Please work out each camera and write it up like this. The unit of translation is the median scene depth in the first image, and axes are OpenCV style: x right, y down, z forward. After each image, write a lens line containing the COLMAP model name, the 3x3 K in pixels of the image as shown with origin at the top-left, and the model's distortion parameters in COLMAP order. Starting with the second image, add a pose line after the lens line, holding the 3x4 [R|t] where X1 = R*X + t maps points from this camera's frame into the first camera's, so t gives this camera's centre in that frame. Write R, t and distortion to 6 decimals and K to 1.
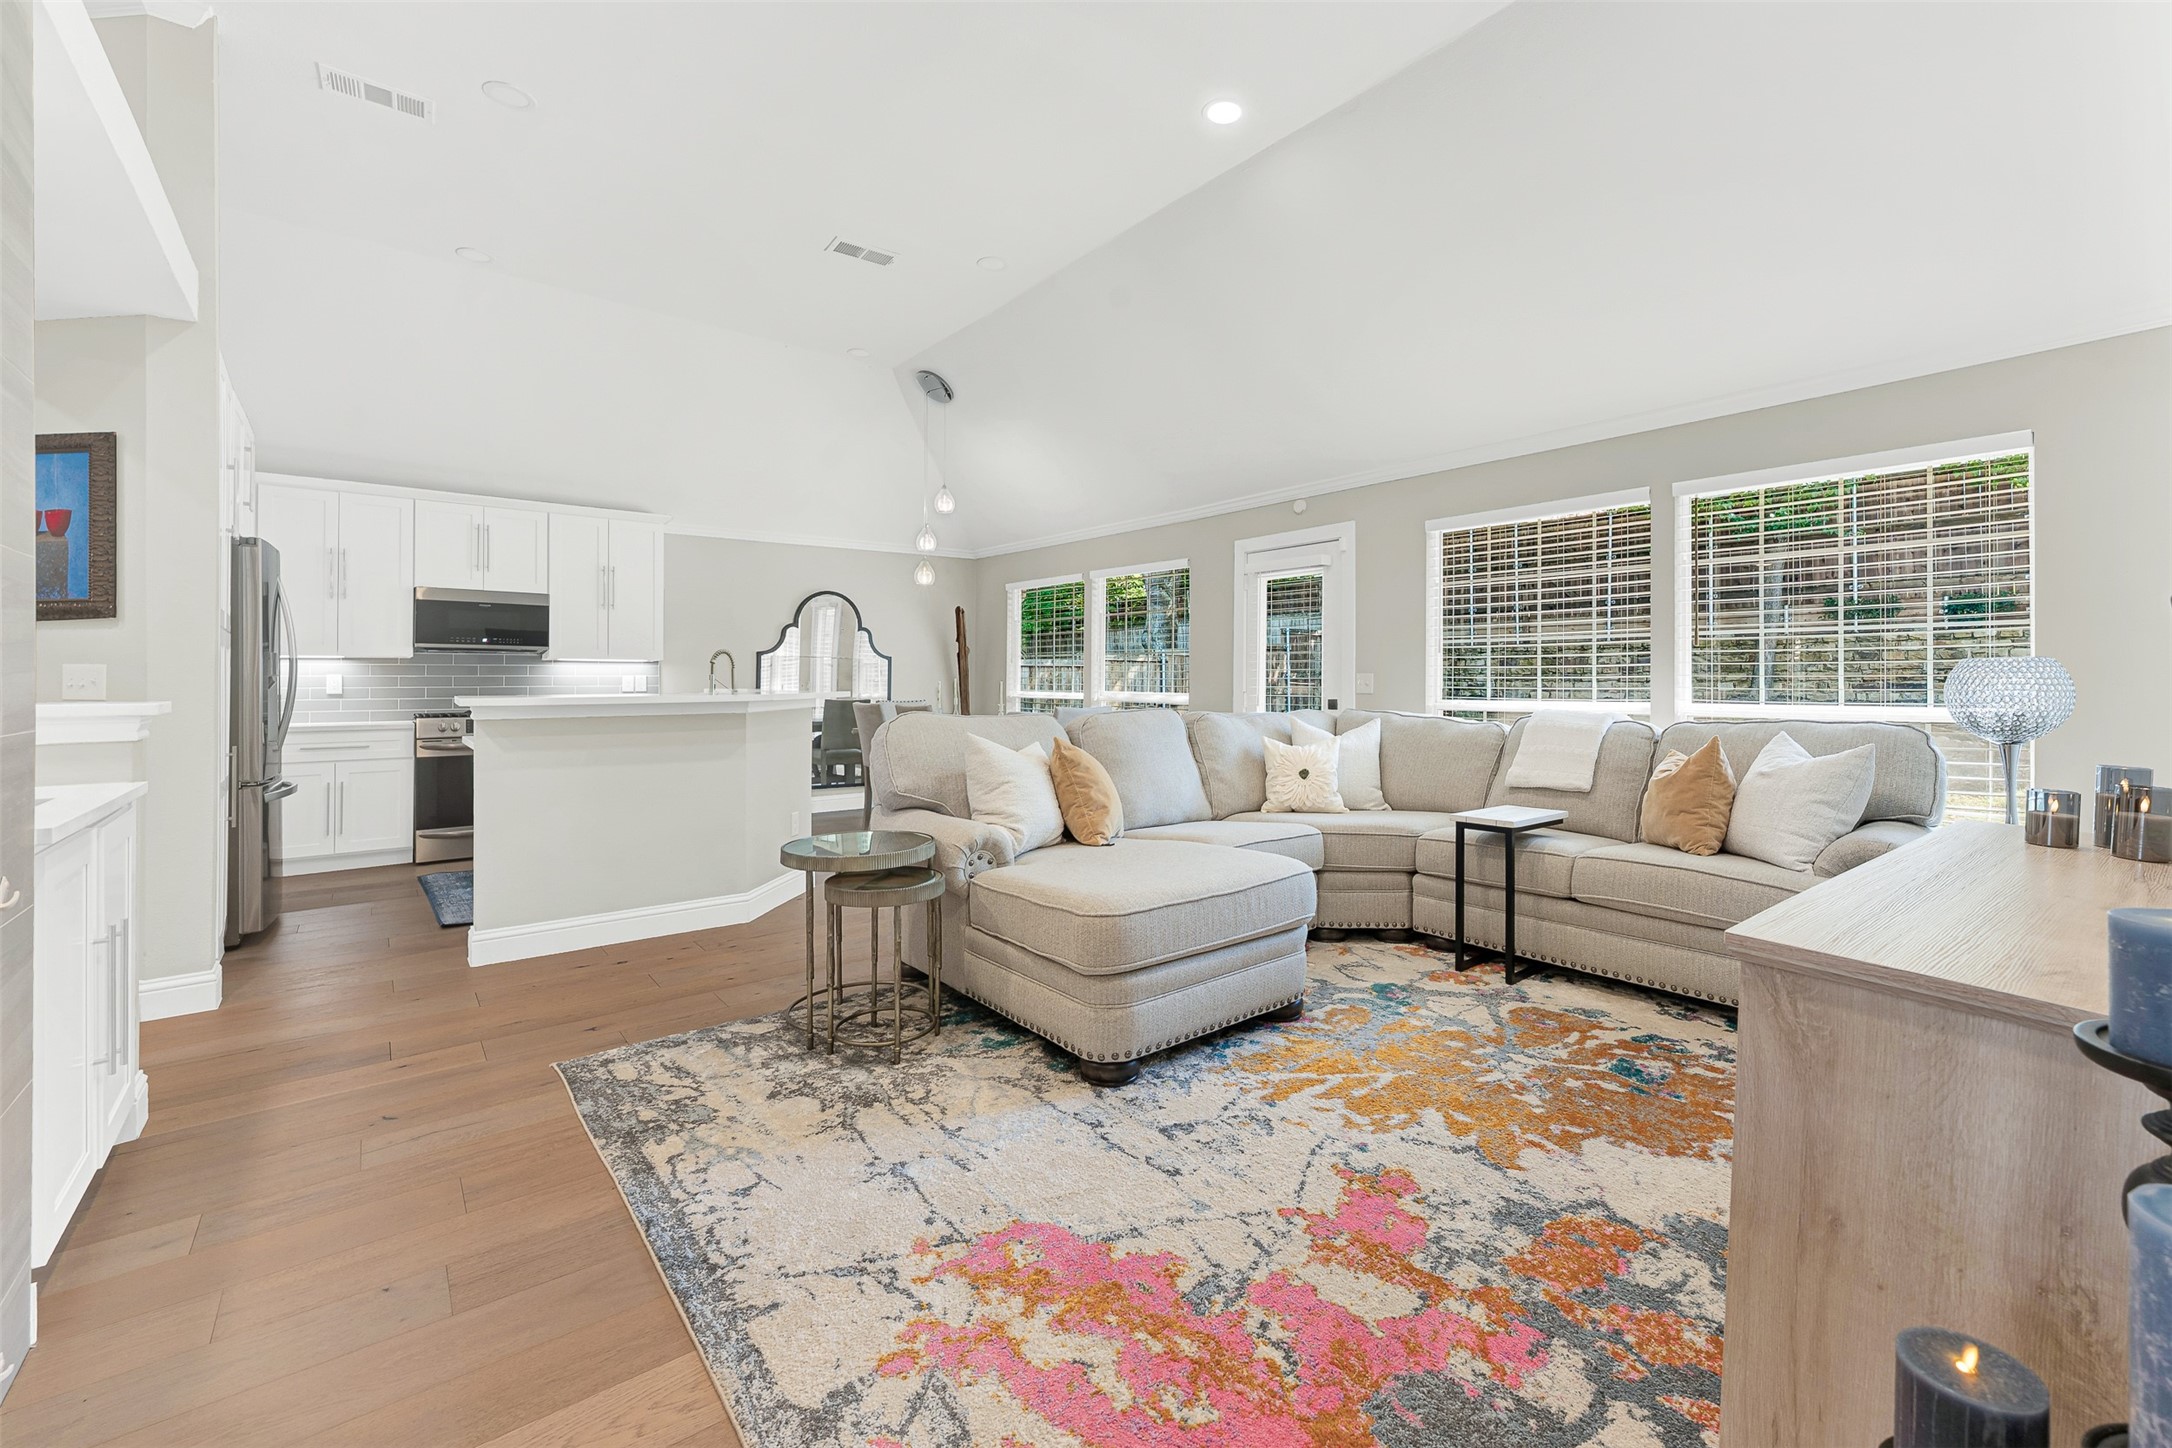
lens RADIAL K [[905.8, 0, 1094.1], [0, 905.8, 716.4], [0, 0, 1]] dist [0.000025, 0.000355]
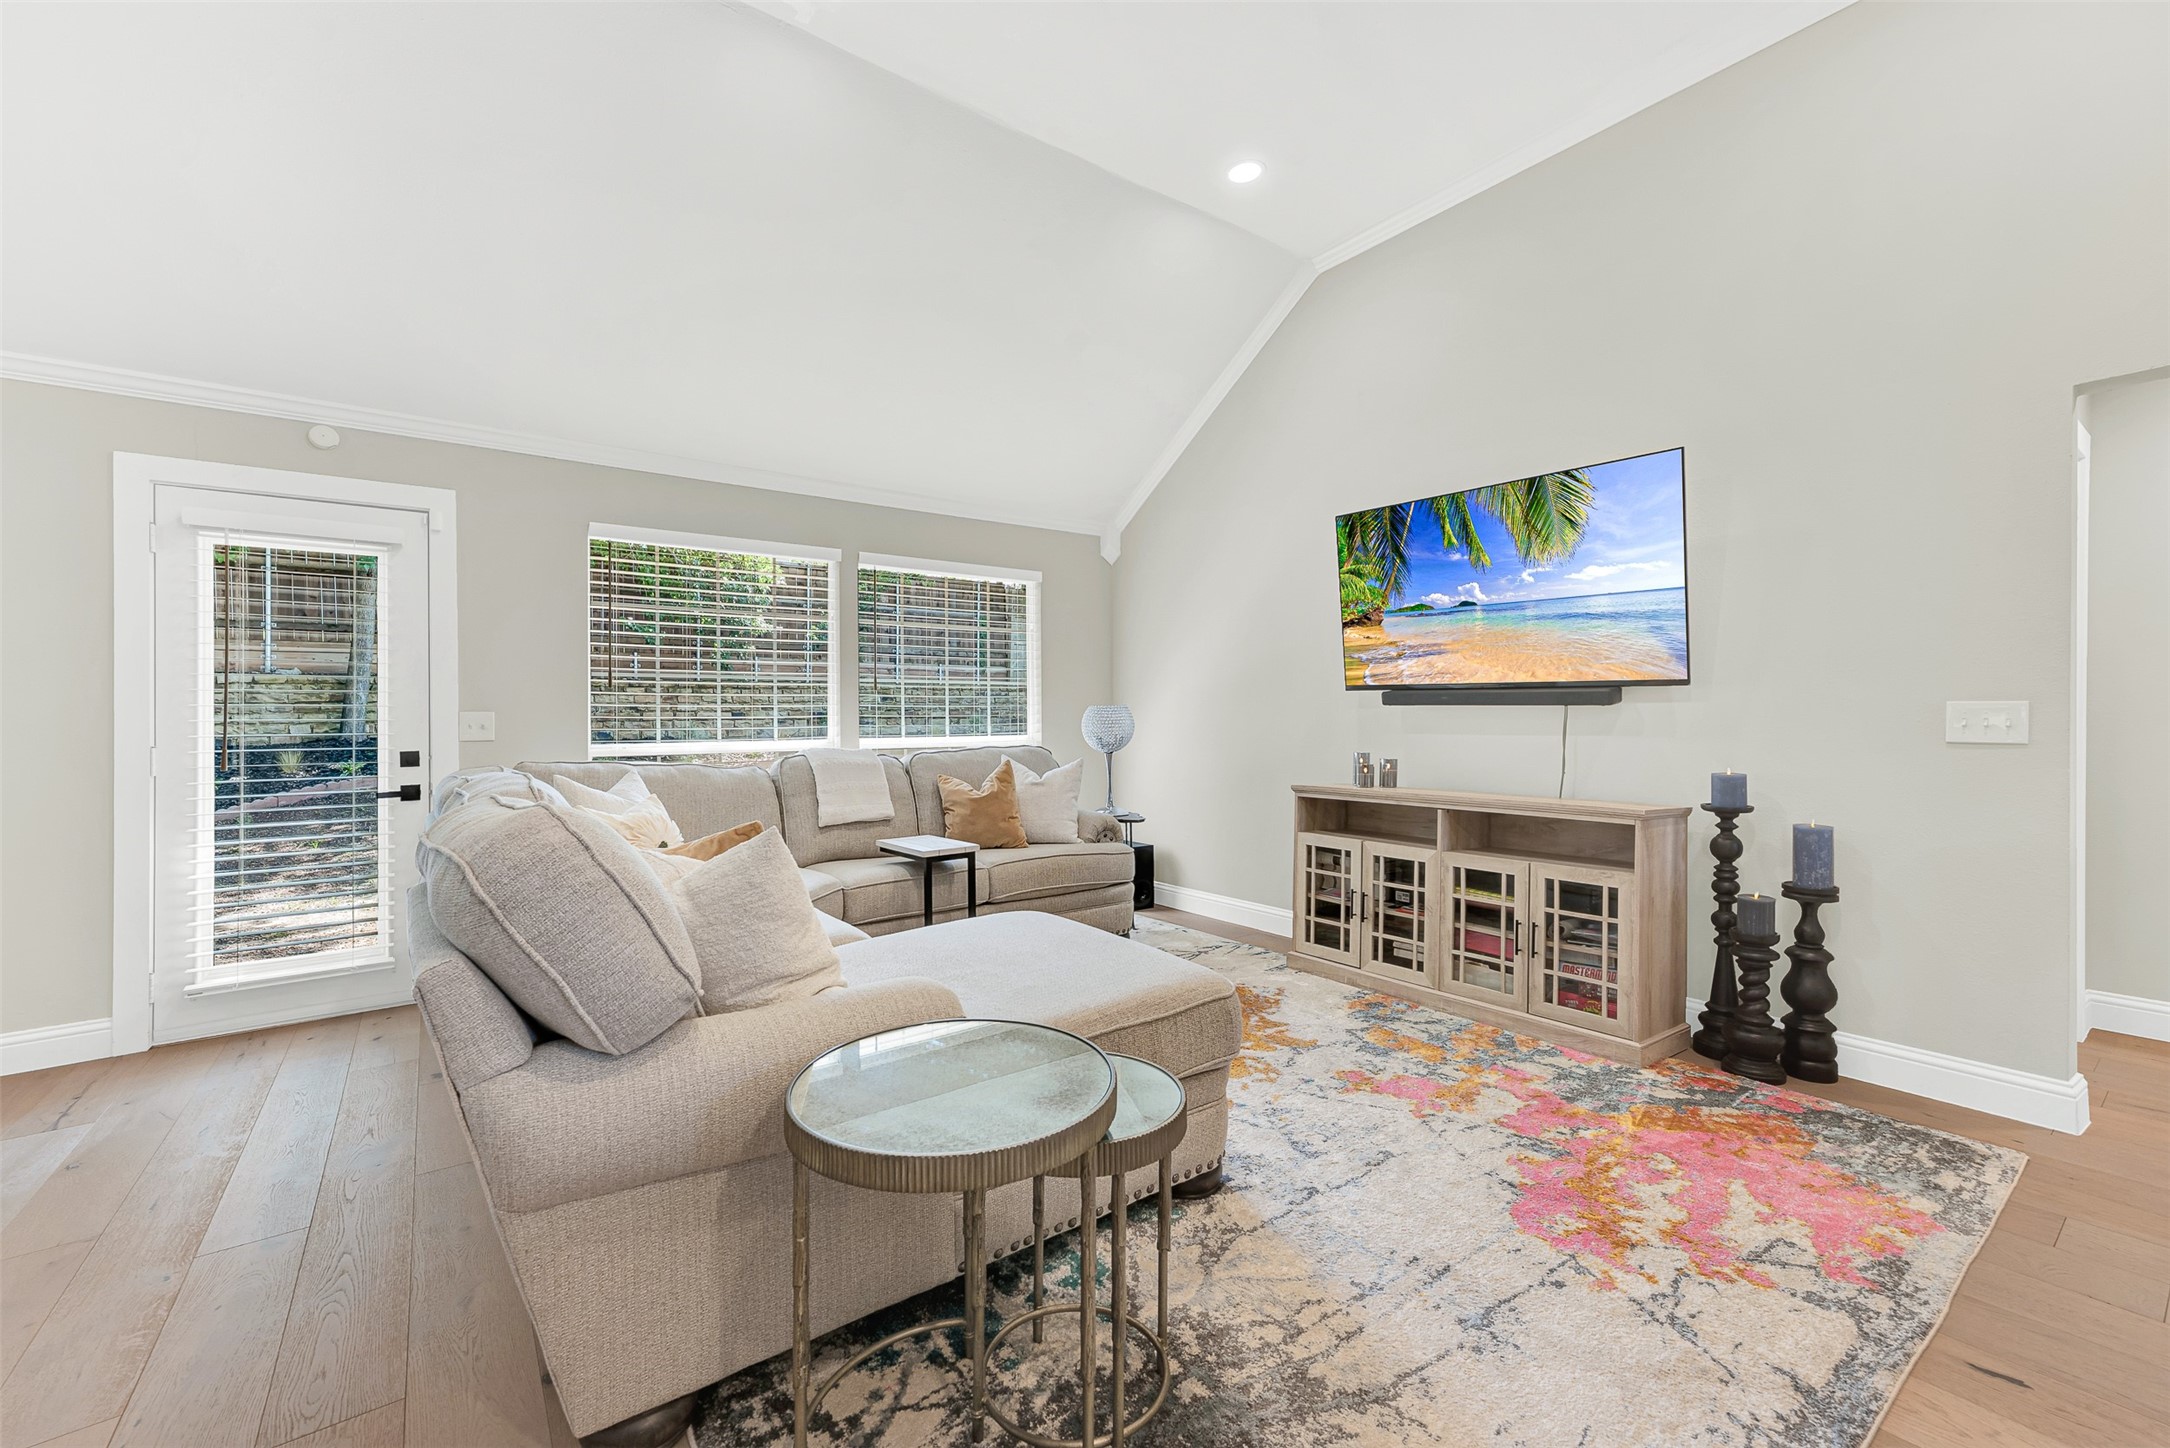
lens RADIAL K [[905.0, 0, 1093.1], [0, 905.0, 716.4], [0, 0, 1]] dist [0.000025, 0.000355]
pose [[0.020246, 0.002887, 0.999791, -0.947516], [0.044434, 0.999005, -0.003784, -0.045344], [-0.998807, 0.044501, 0.020098, 1.197665]]
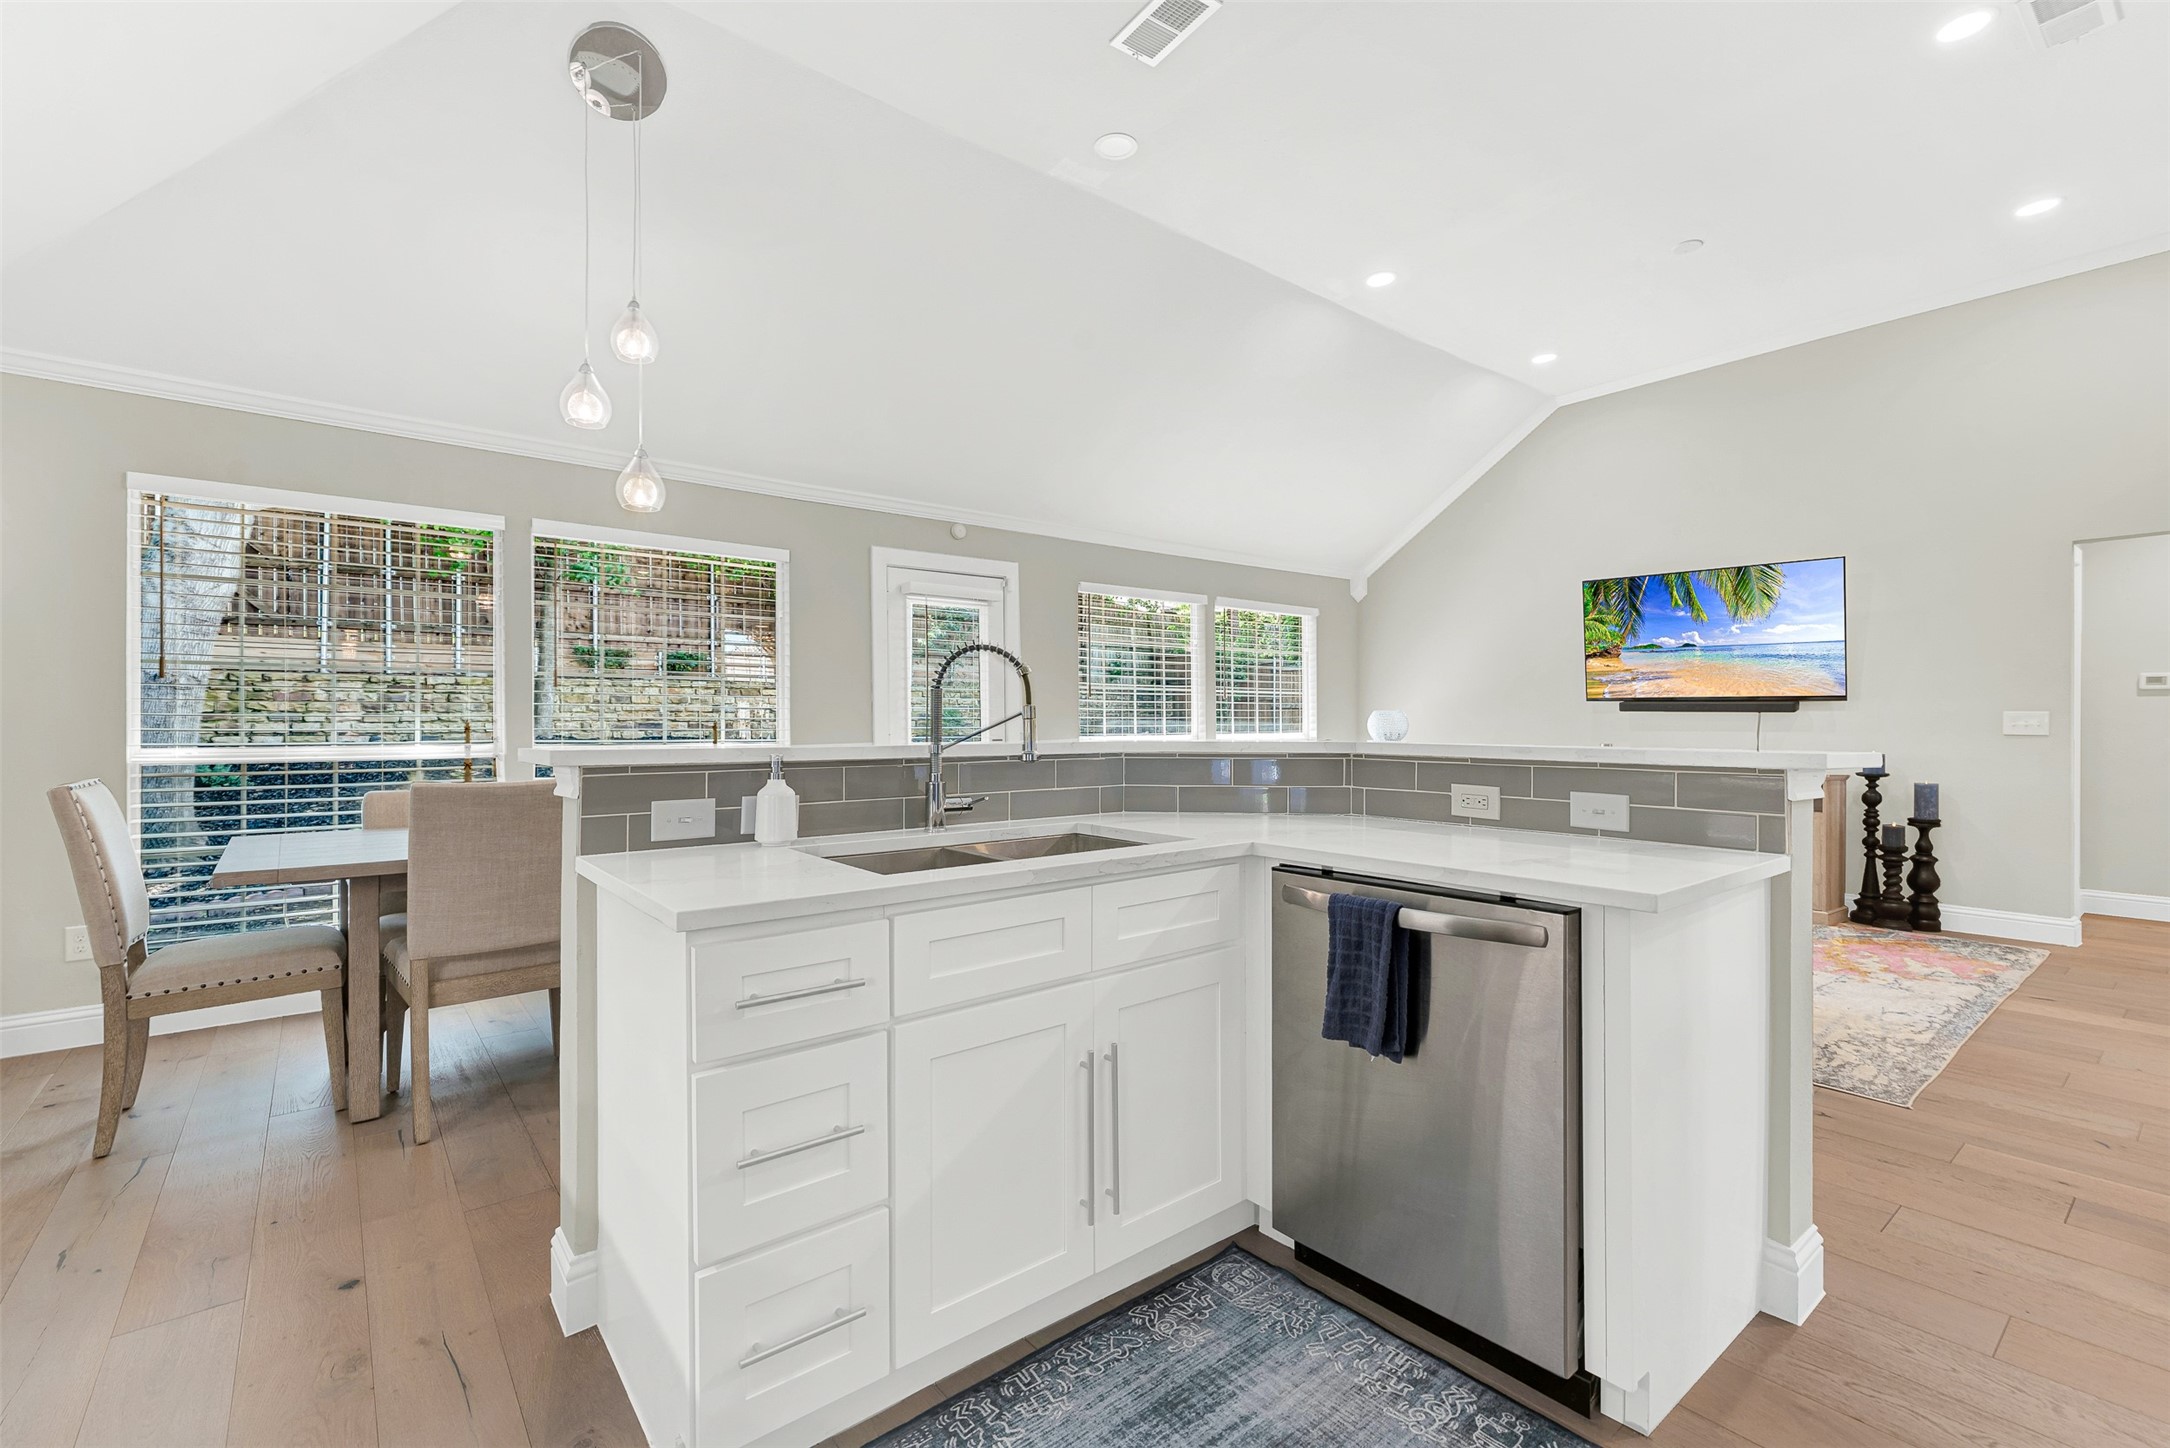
lens RADIAL K [[969.0, 0, 1085.6], [0, 969.0, 719.5], [0, 0, 1]] dist [-0.004267, -0.000473]
pose [[-0.009887, 0.003894, 0.999944, -1.945652], [0.039541, 0.999212, -0.003500, -0.077039], [-0.999169, 0.039504, -0.010034, 2.244819]]
